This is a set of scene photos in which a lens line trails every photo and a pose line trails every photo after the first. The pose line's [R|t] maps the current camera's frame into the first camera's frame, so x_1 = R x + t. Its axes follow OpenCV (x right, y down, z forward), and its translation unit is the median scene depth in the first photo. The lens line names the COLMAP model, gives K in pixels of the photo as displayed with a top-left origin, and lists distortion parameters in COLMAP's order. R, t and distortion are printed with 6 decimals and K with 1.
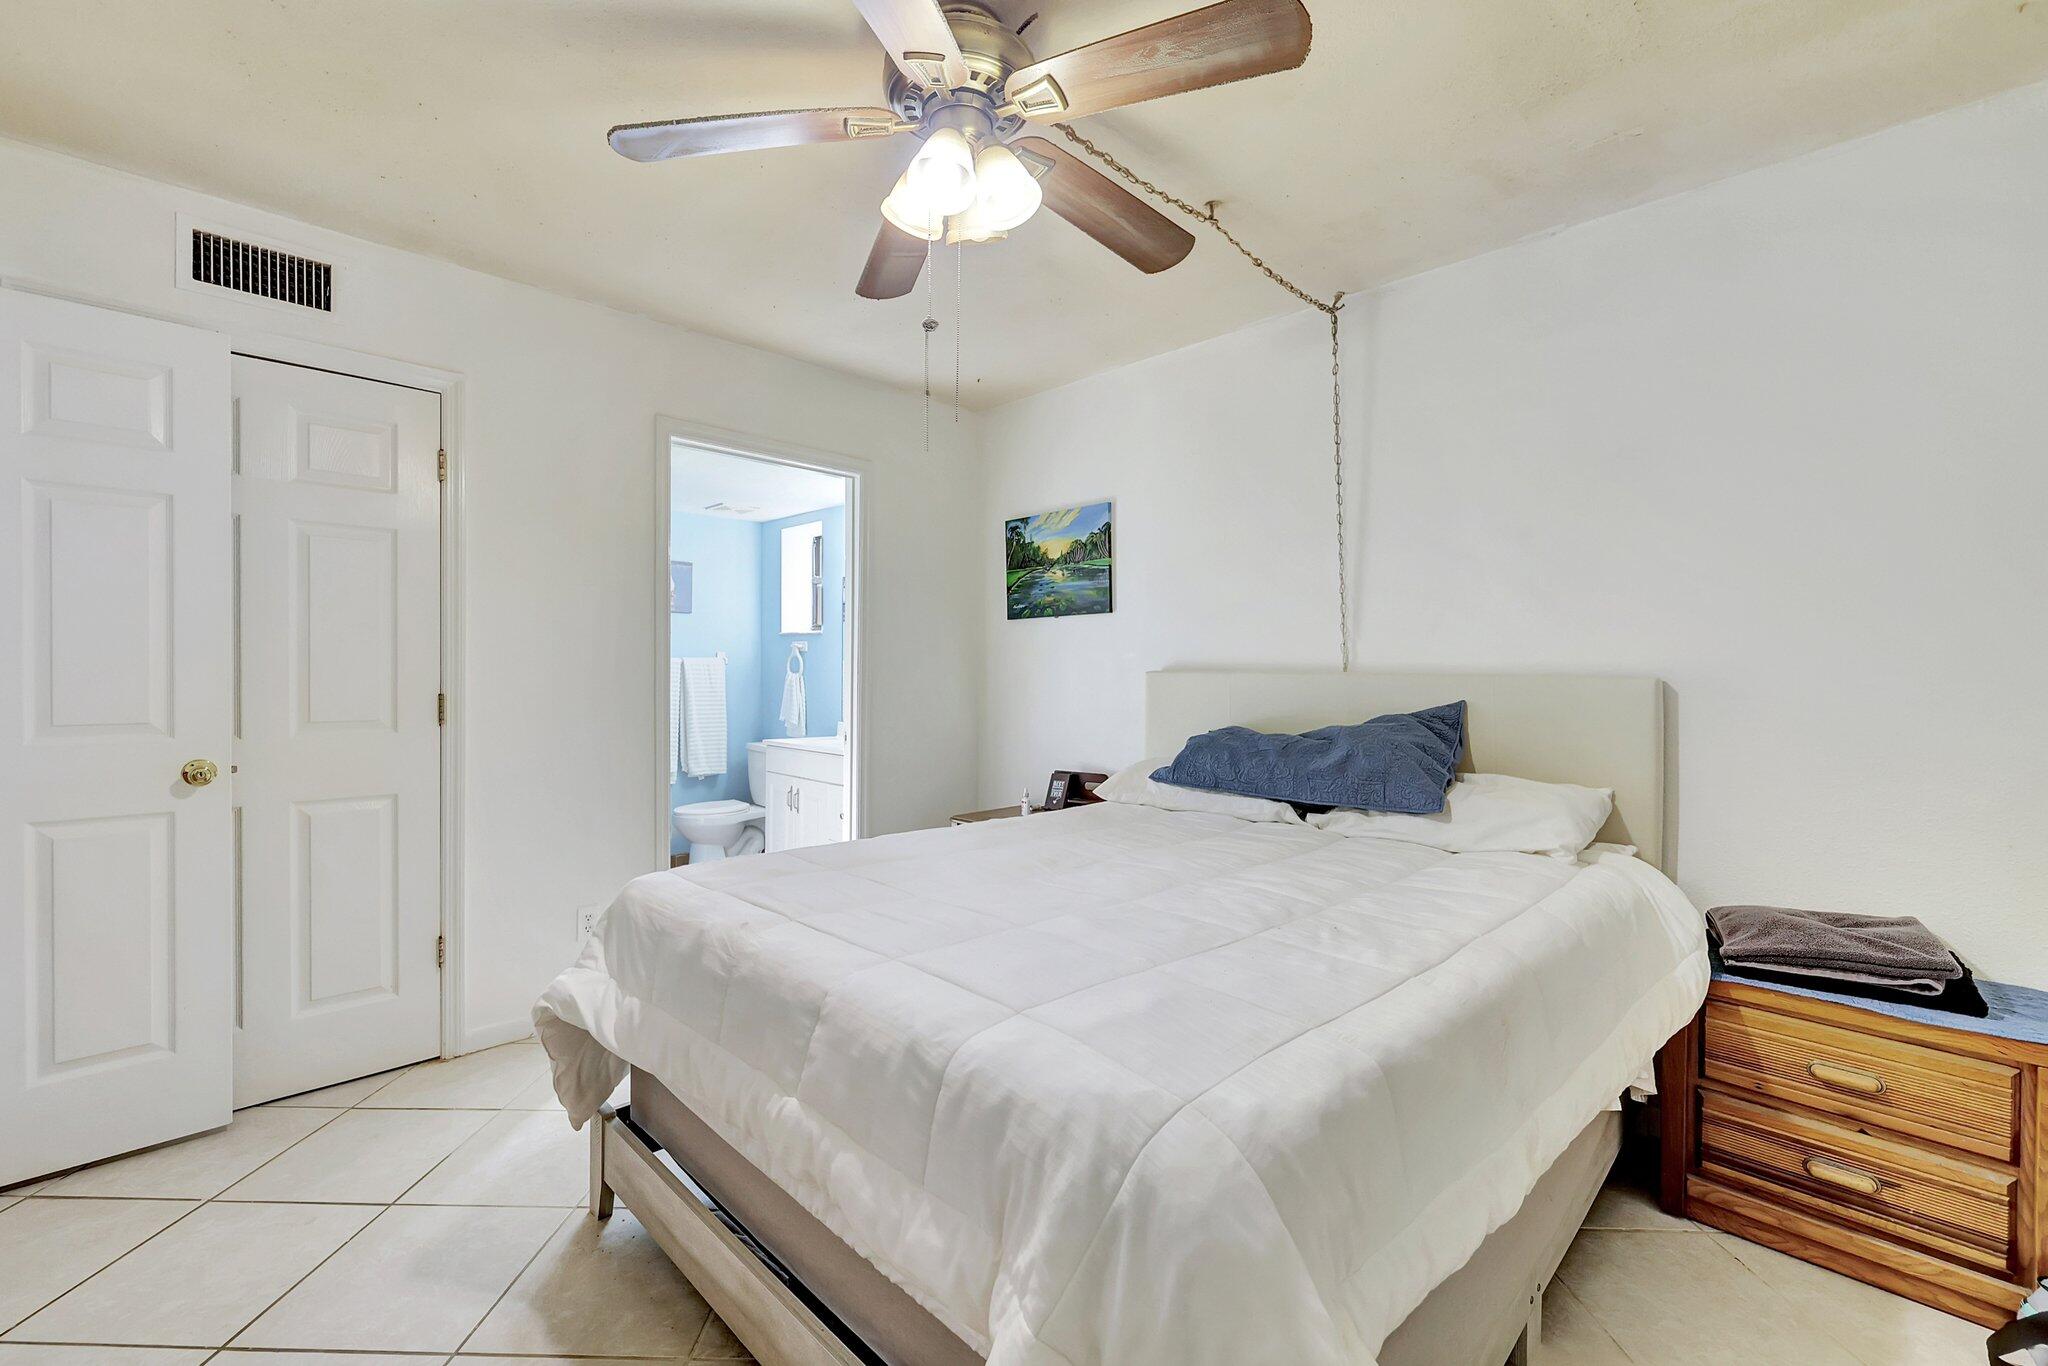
lens RADIAL K [[873.1, 0, 1008.5], [0, 873.1, 672.1], [0, 0, 1]] dist [-0.002344, -0.000988]
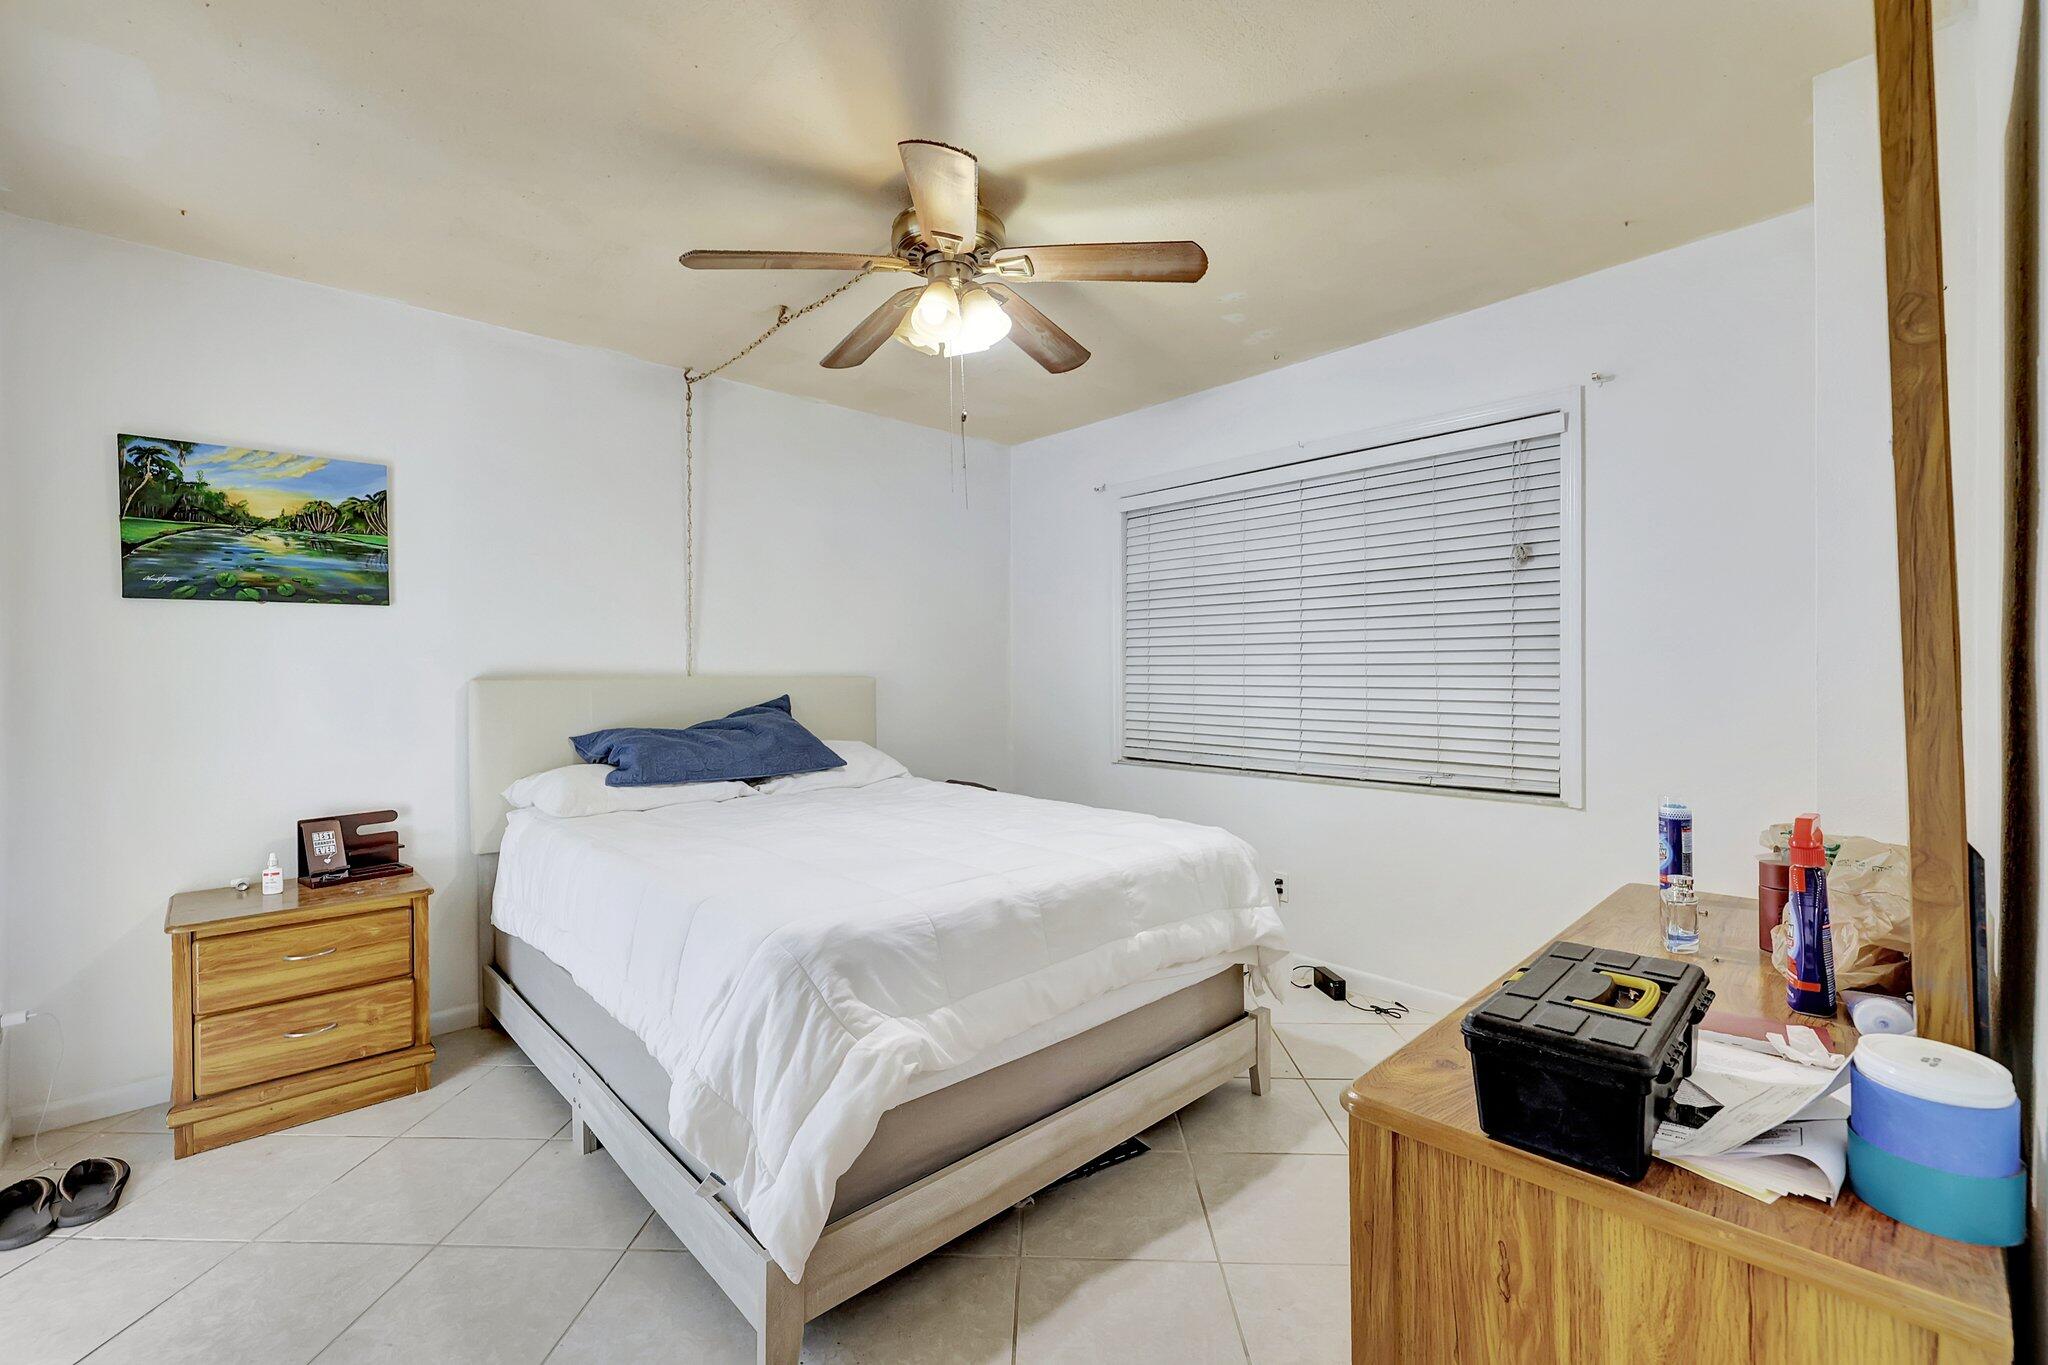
lens RADIAL K [[873.1, 0, 1005.7], [0, 873.1, 671.4], [0, 0, 1]] dist [-0.002344, -0.000988]
pose [[0.023158, -0.007456, 0.999704, -0.636366], [0.007858, 0.999943, 0.007276, -0.008763], [-0.999701, 0.007687, 0.023215, 0.402096]]
